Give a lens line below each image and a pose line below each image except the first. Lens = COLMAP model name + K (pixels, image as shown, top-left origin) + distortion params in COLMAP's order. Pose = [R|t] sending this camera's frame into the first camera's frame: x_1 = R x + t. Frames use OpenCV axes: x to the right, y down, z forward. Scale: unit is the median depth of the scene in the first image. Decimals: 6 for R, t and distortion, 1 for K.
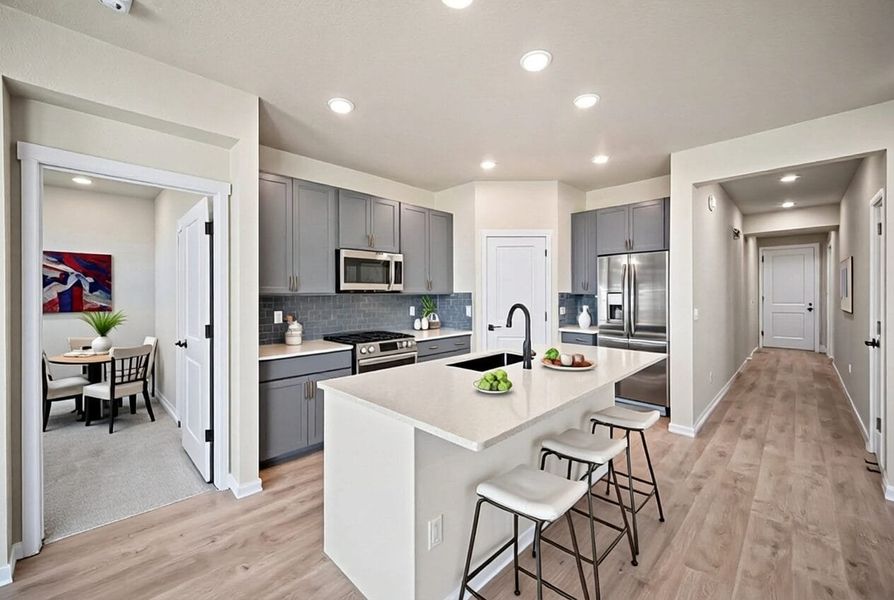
lens RADIAL K [[364.0, 0, 448.3], [0, 364.0, 296.7], [0, 0, 1]] dist [0.000252, 0.000107]
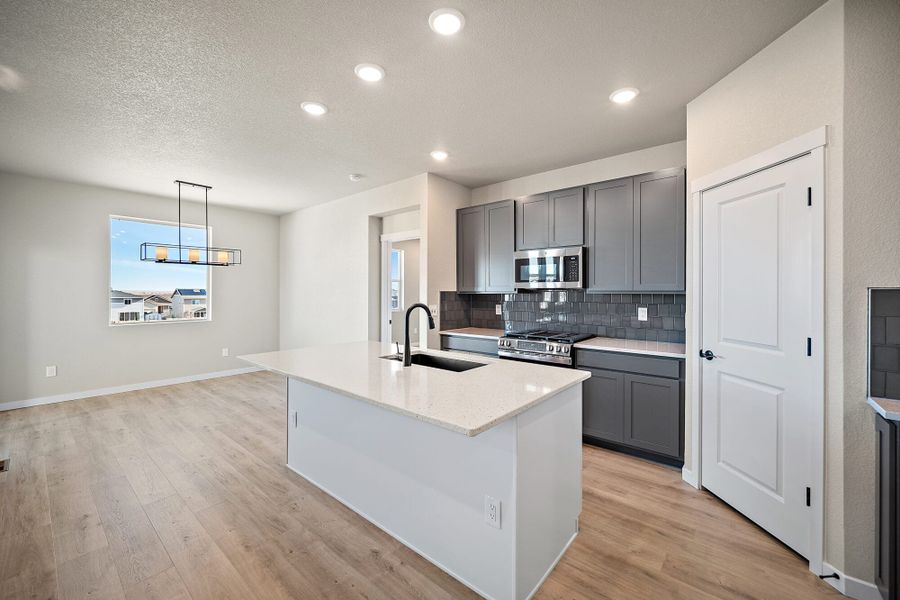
lens RADIAL K [[360.5, 0, 448.5], [0, 360.5, 291.6], [0, 0, 1]] dist [0.000336, 0.000061]
pose [[0.072247, 0.002397, -0.997384, 0.952776], [-0.002912, 0.999993, 0.002192, -0.014098], [0.997383, 0.002746, 0.072253, 0.830712]]
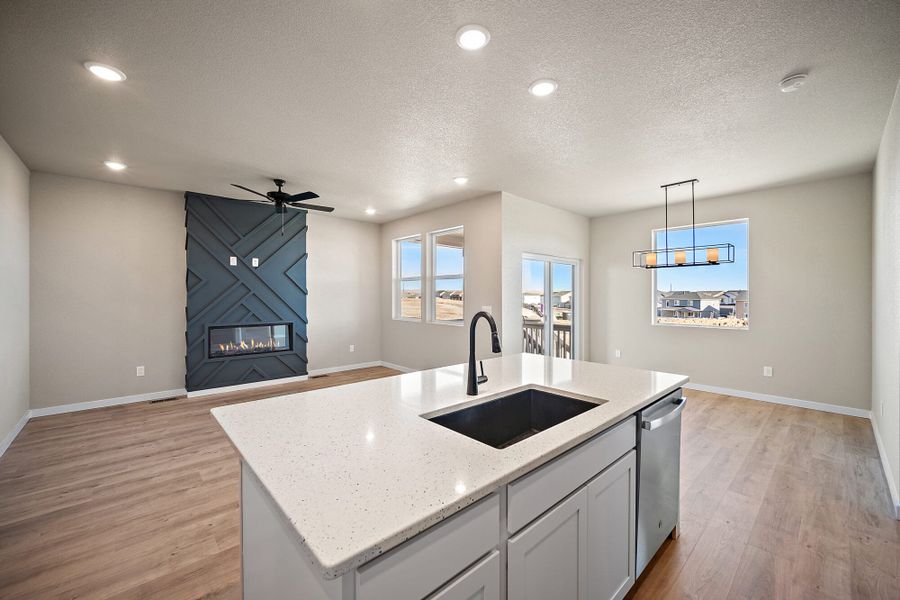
lens RADIAL K [[354.7, 0, 451.7], [0, 354.7, 299.9], [0, 0, 1]] dist [-0.001012, -0.000011]
pose [[-0.998781, 0.002787, 0.049285, 0.183152], [0.003495, 0.999892, 0.014290, -0.012755], [-0.049240, 0.014445, -0.998683, 1.363116]]
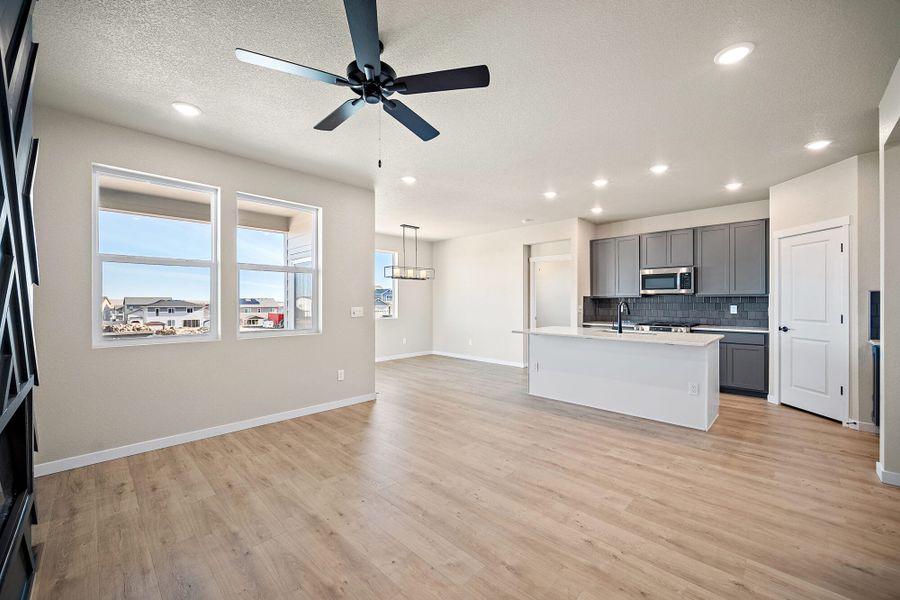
lens RADIAL K [[354.7, 0, 451.7], [0, 354.7, 299.9], [0, 0, 1]] dist [-0.001012, -0.000011]
pose [[-0.001427, 0.001513, -0.999998, 1.633177], [0.000900, 0.999998, 0.001512, 0.006950], [0.999999, -0.000898, -0.001428, 0.115959]]
